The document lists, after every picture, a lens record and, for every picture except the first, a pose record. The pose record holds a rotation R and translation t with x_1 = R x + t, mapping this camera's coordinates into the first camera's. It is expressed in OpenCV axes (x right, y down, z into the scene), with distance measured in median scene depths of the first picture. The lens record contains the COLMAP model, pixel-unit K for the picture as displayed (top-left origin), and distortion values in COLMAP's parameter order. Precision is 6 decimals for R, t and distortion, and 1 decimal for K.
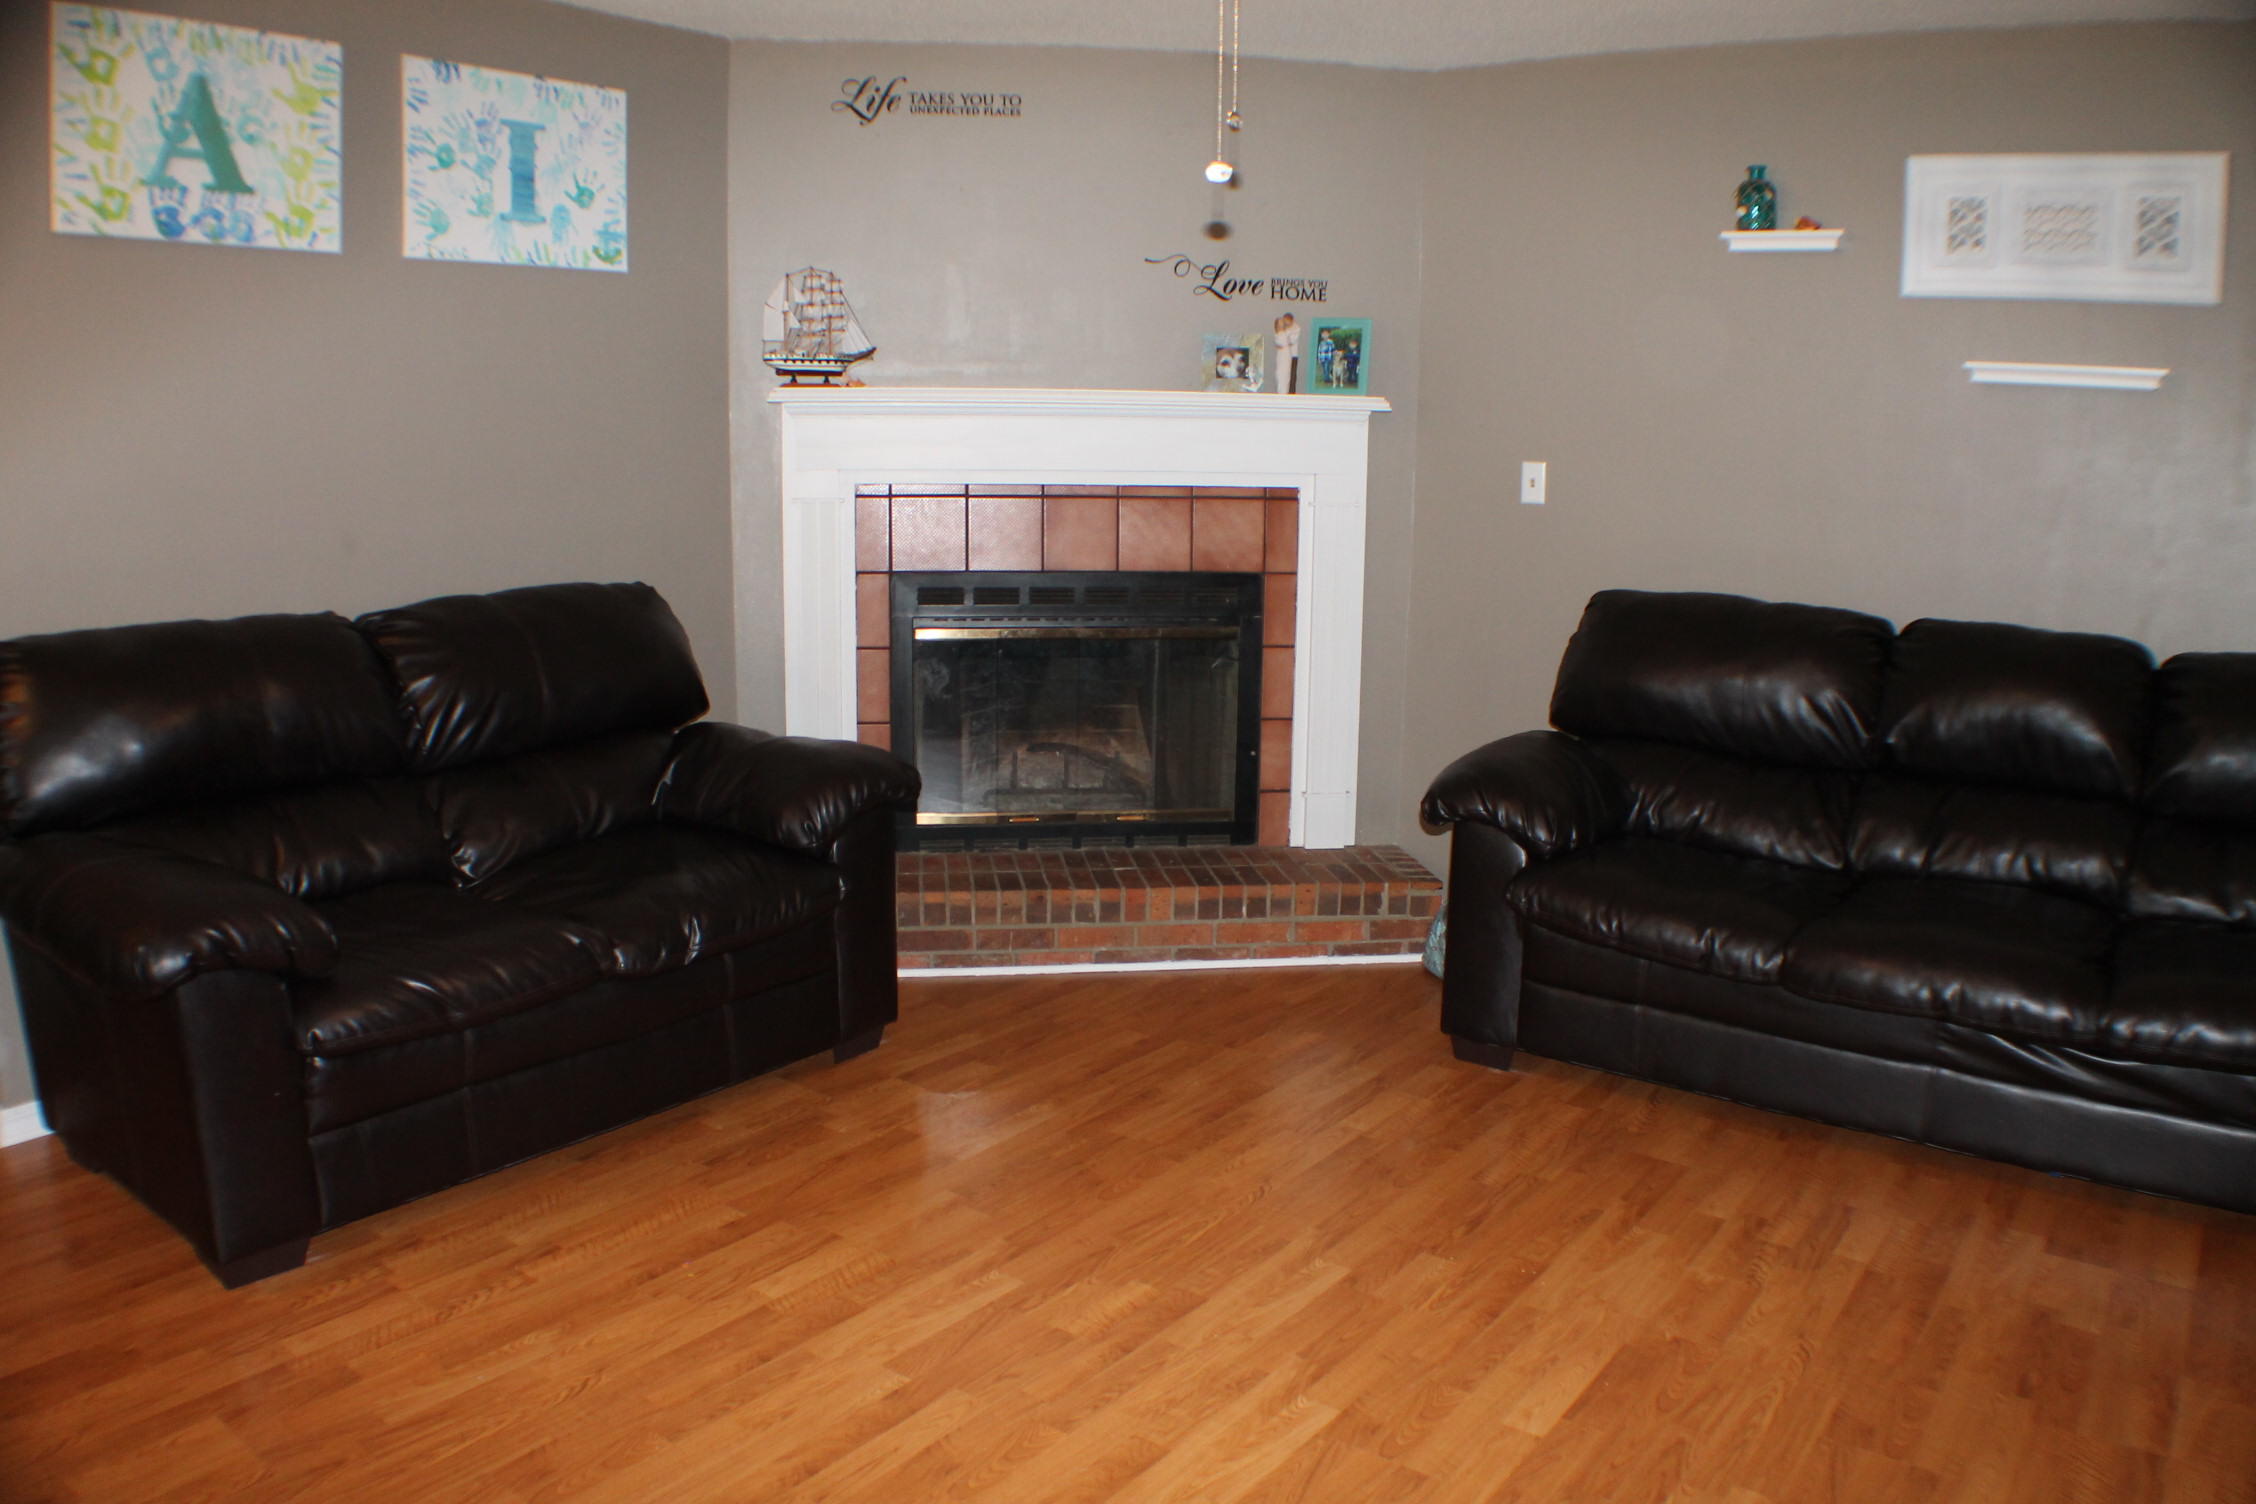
lens RADIAL K [[1642.5, 0, 1143.7], [0, 1642.5, 780.7], [0, 0, 1]] dist [-0.221828, 0.077480]
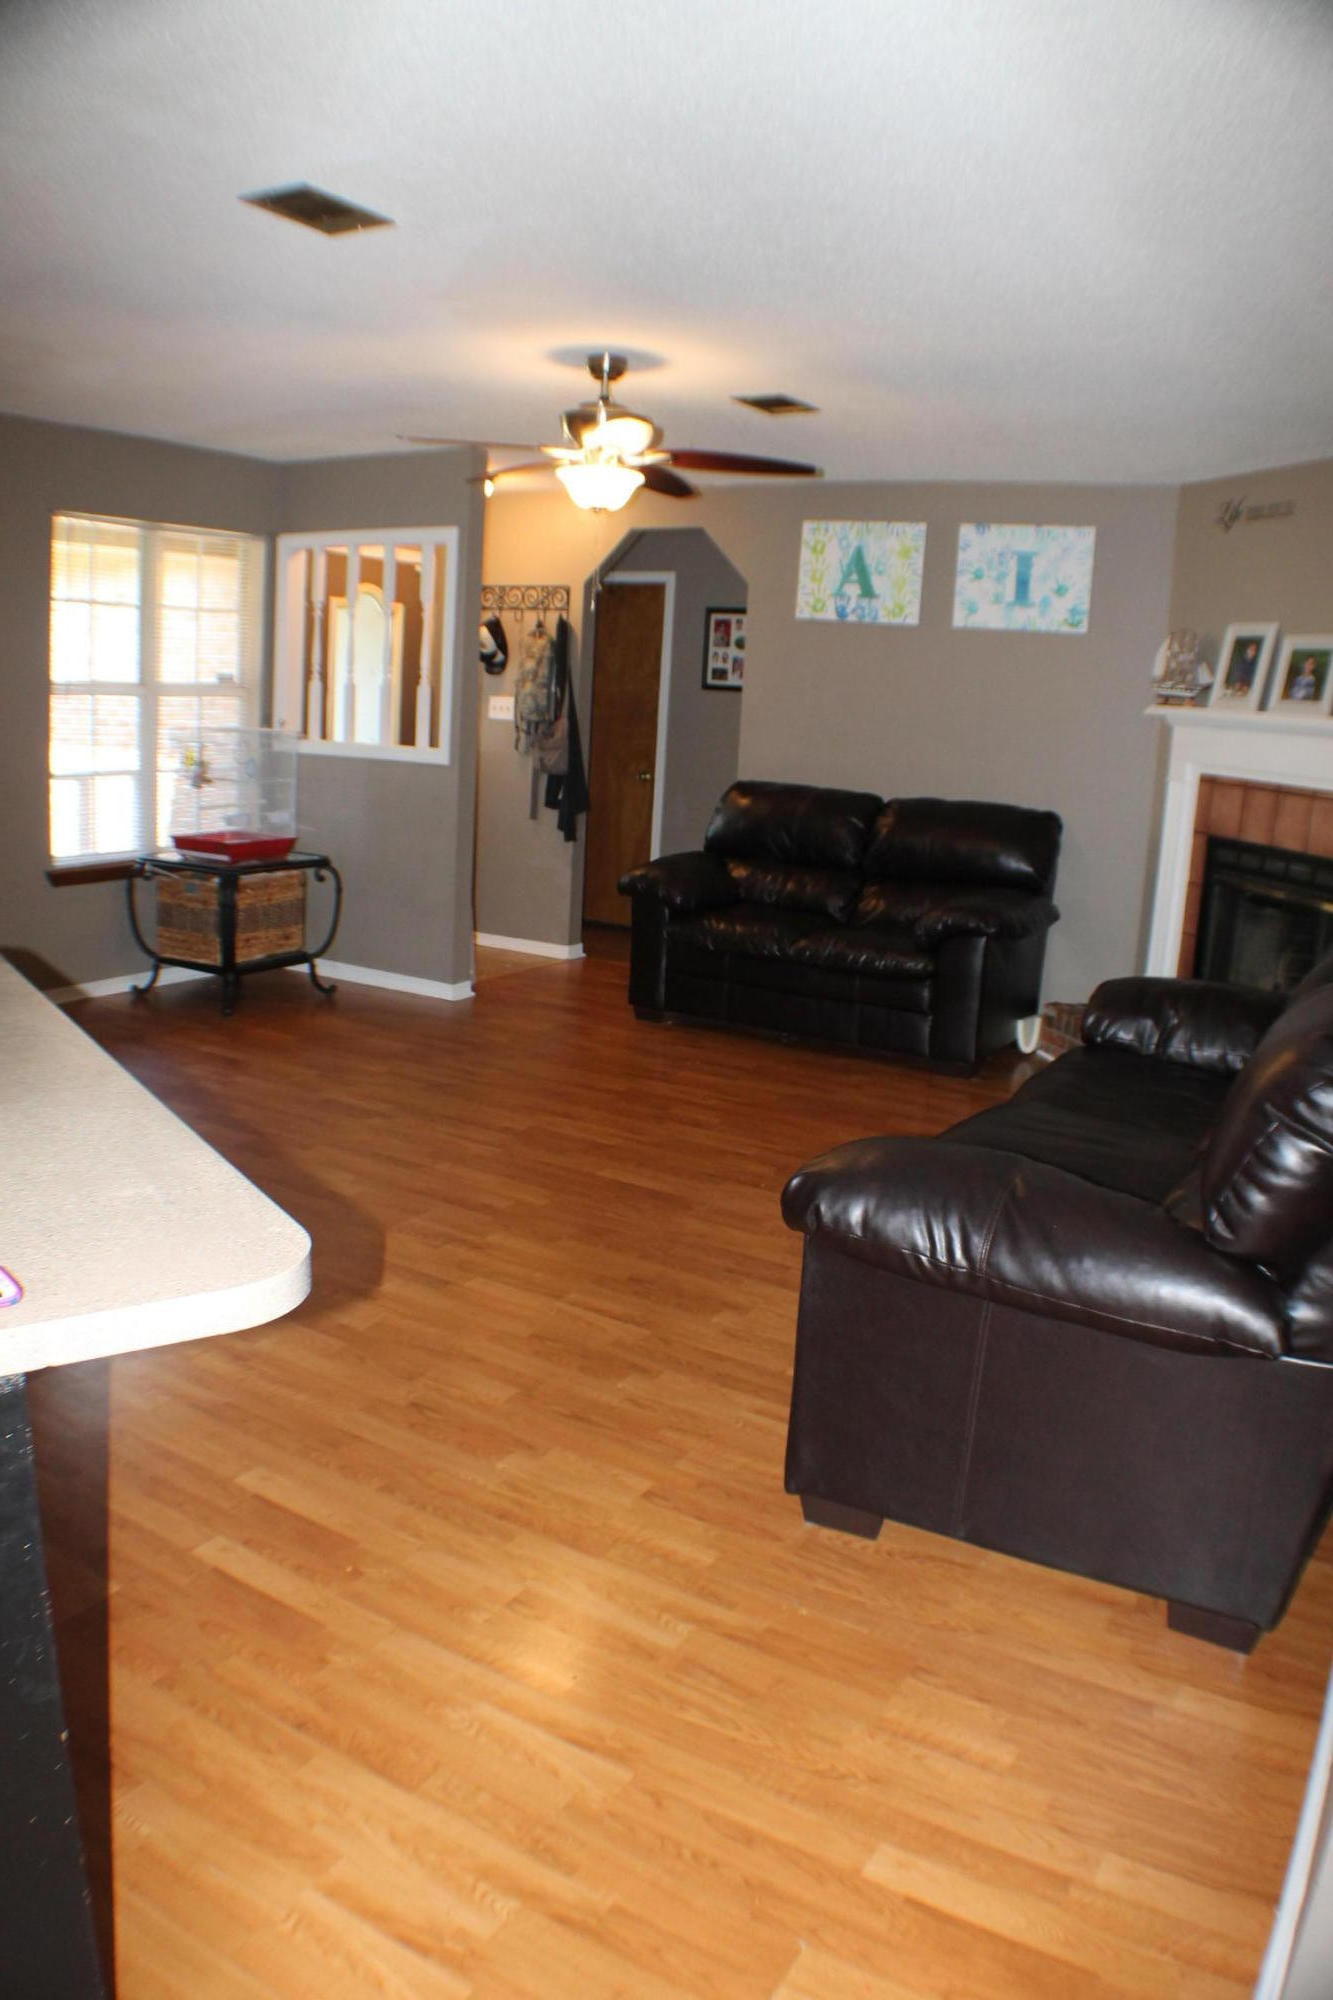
lens RADIAL K [[1456.1, 0, 666.5], [0, 1456.1, 1000.0], [0, 0, 1]] dist [-0.221828, 0.077480]
pose [[0.093320, 0.198728, -0.975602, 1.372753], [-0.249498, 0.953280, 0.170316, -0.103090], [0.963868, 0.227516, 0.138542, 0.499692]]
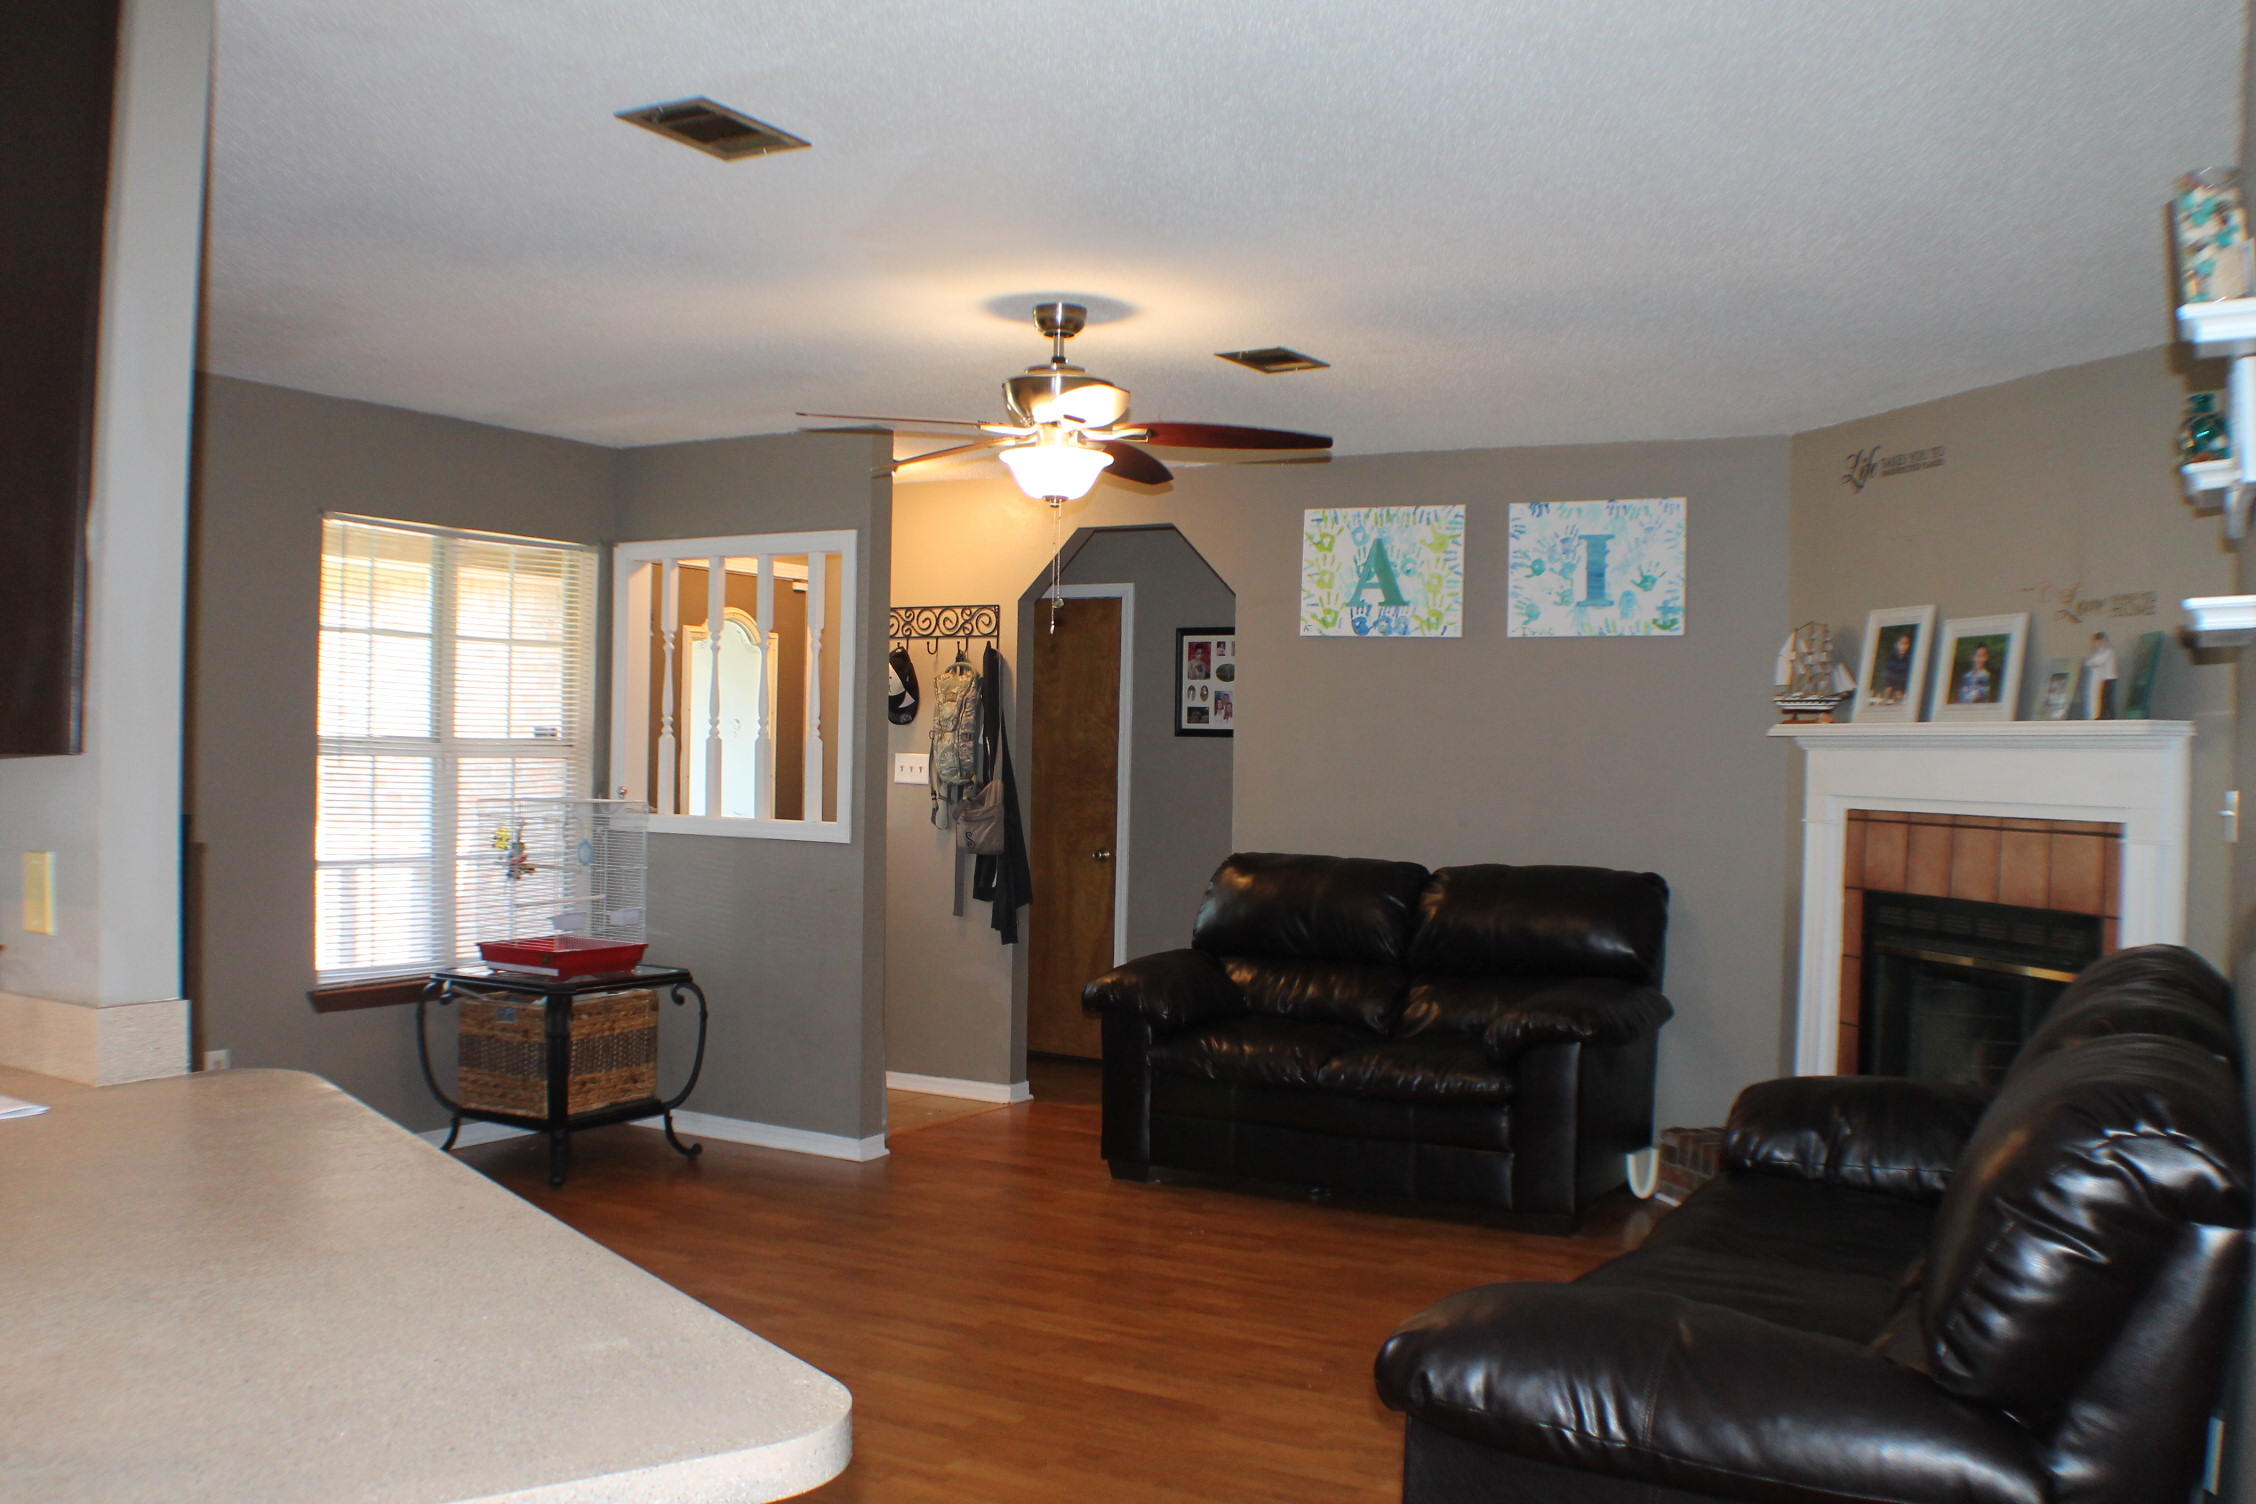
lens RADIAL K [[2008.3, 0, 1128.0], [0, 2008.3, 752.0], [0, 0, 1]] dist [-0.219416, 0.089123]
pose [[0.109661, -0.011762, -0.993899, 1.425948], [-0.215430, 0.975880, -0.035318, -0.082137], [0.970342, 0.217988, 0.104482, 0.457753]]
